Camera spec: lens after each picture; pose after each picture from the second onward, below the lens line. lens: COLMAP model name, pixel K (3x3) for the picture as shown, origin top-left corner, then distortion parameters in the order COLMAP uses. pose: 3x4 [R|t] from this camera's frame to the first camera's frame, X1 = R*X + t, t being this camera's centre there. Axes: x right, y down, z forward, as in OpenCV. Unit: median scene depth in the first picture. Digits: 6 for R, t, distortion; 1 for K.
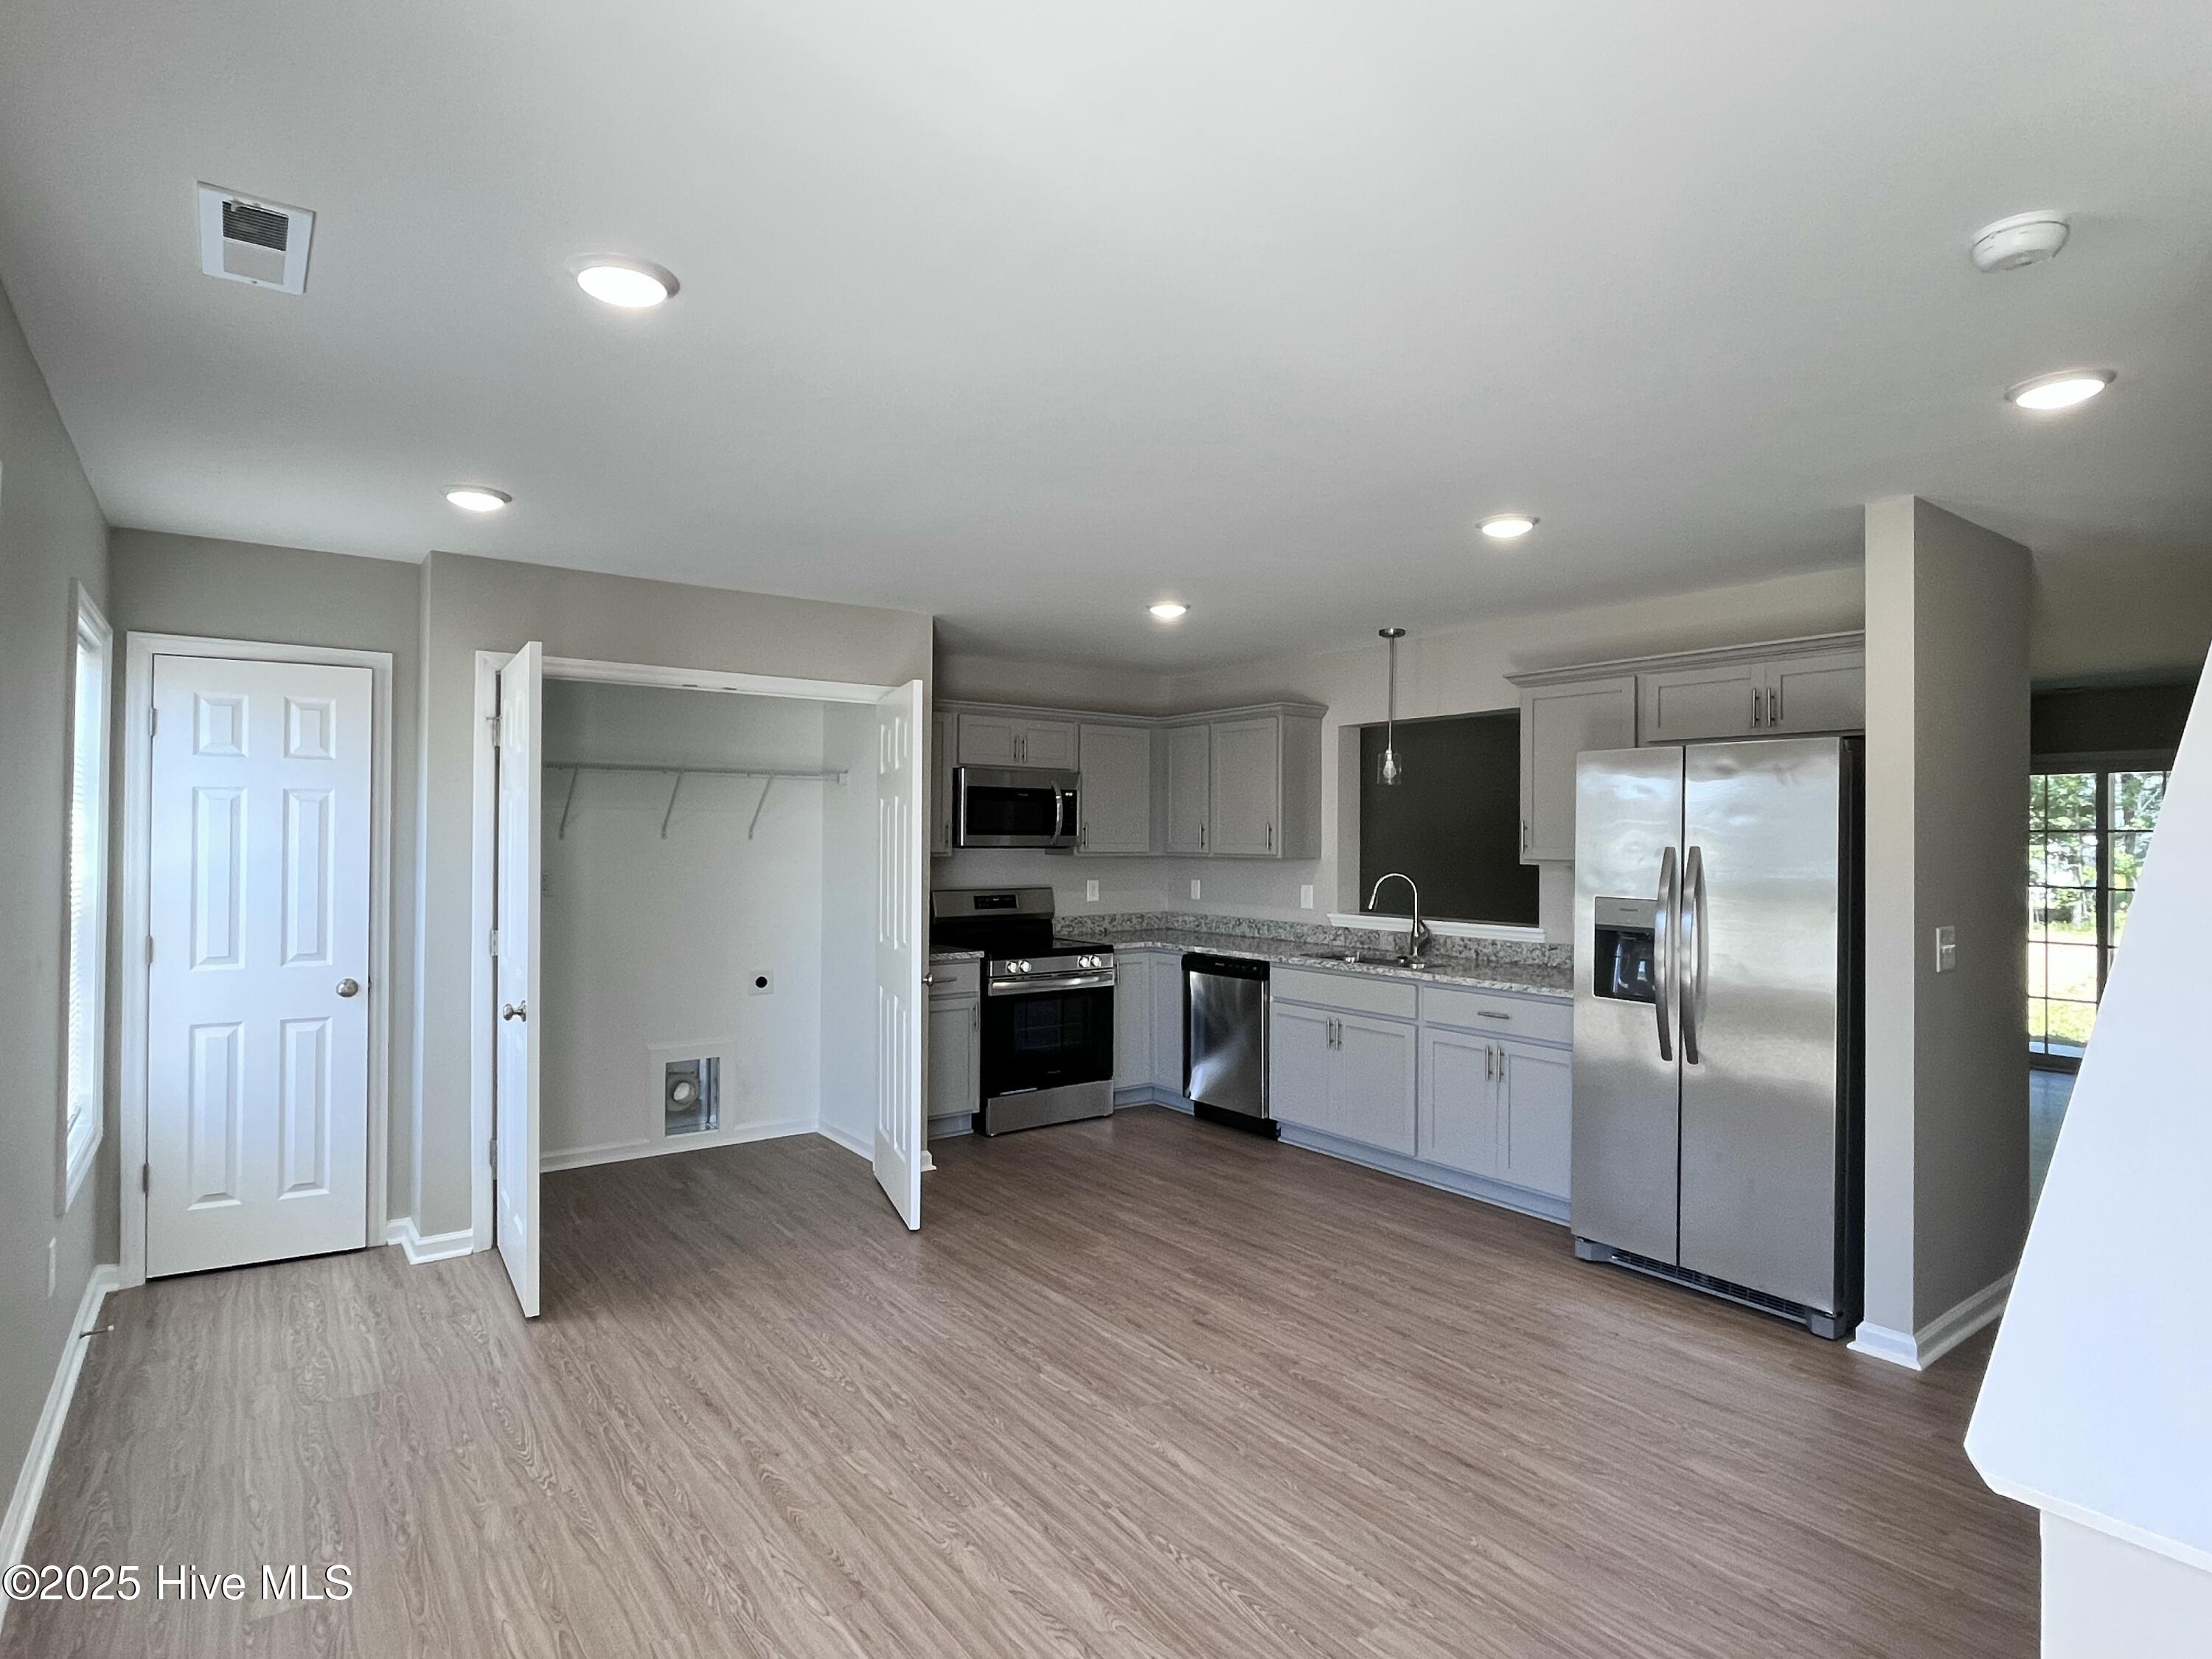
lens RADIAL K [[1166.0, 0, 1104.0], [0, 1166.0, 825.6], [0, 0, 1]] dist [-0.005140, -0.001261]
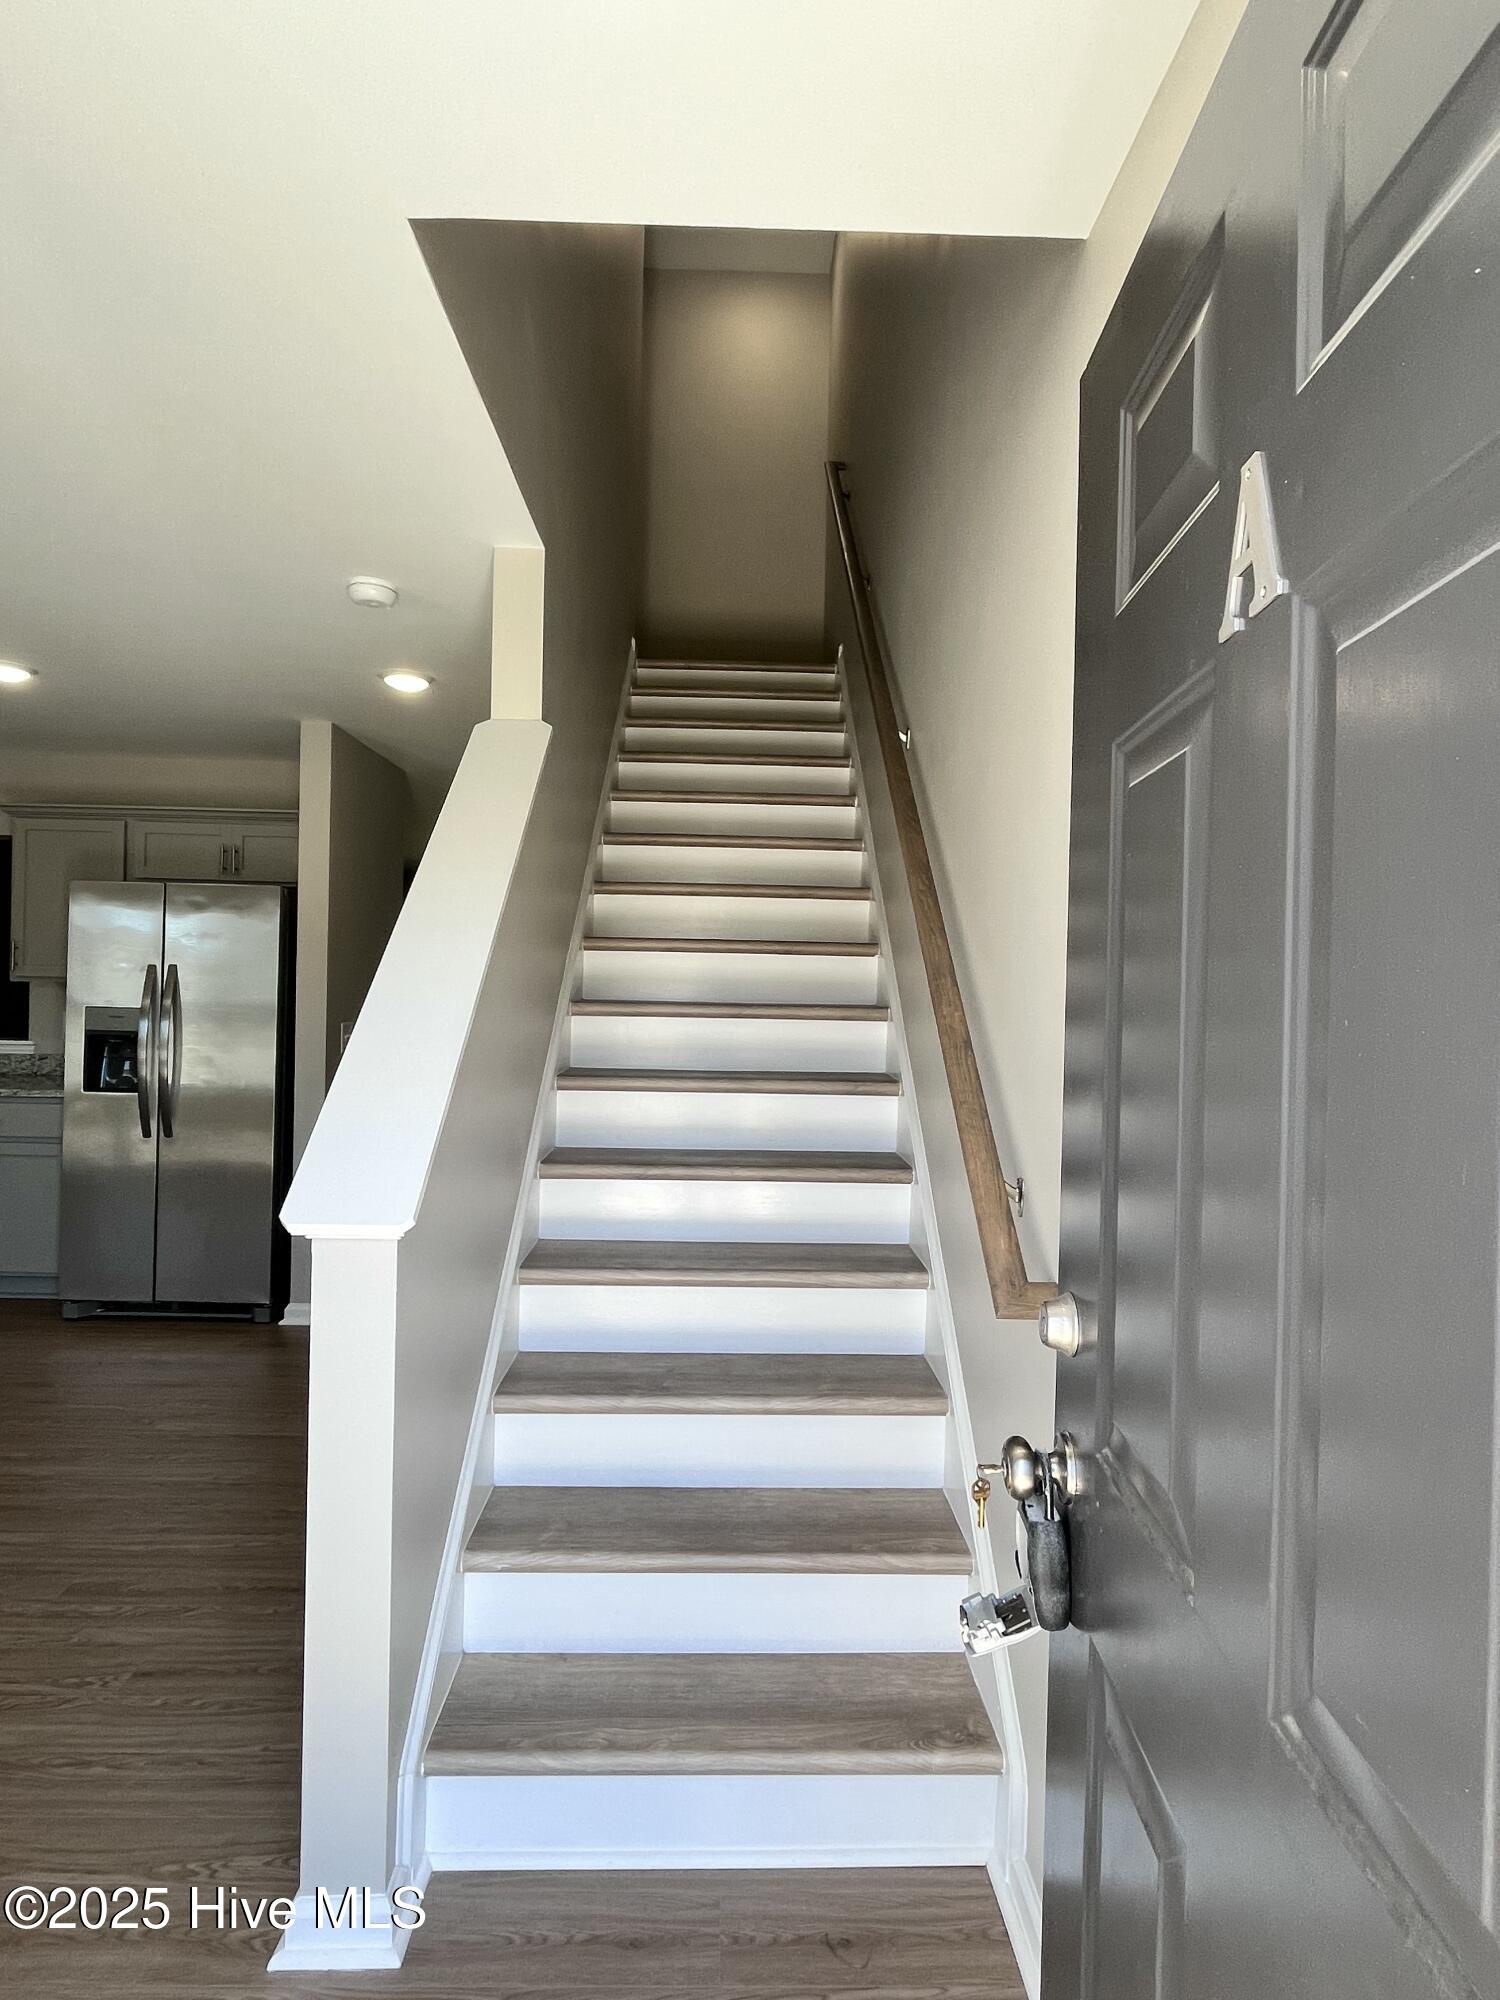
lens RADIAL K [[1054.2, 0, 746.6], [0, 1054.2, 995.0], [0, 0, 1]] dist [-0.005140, -0.001261]
pose [[0.571877, 0.000066, 0.820339, -0.062958], [-0.025143, 0.999532, 0.017448, 0.013981], [-0.819954, -0.030604, 0.571611, -0.142920]]
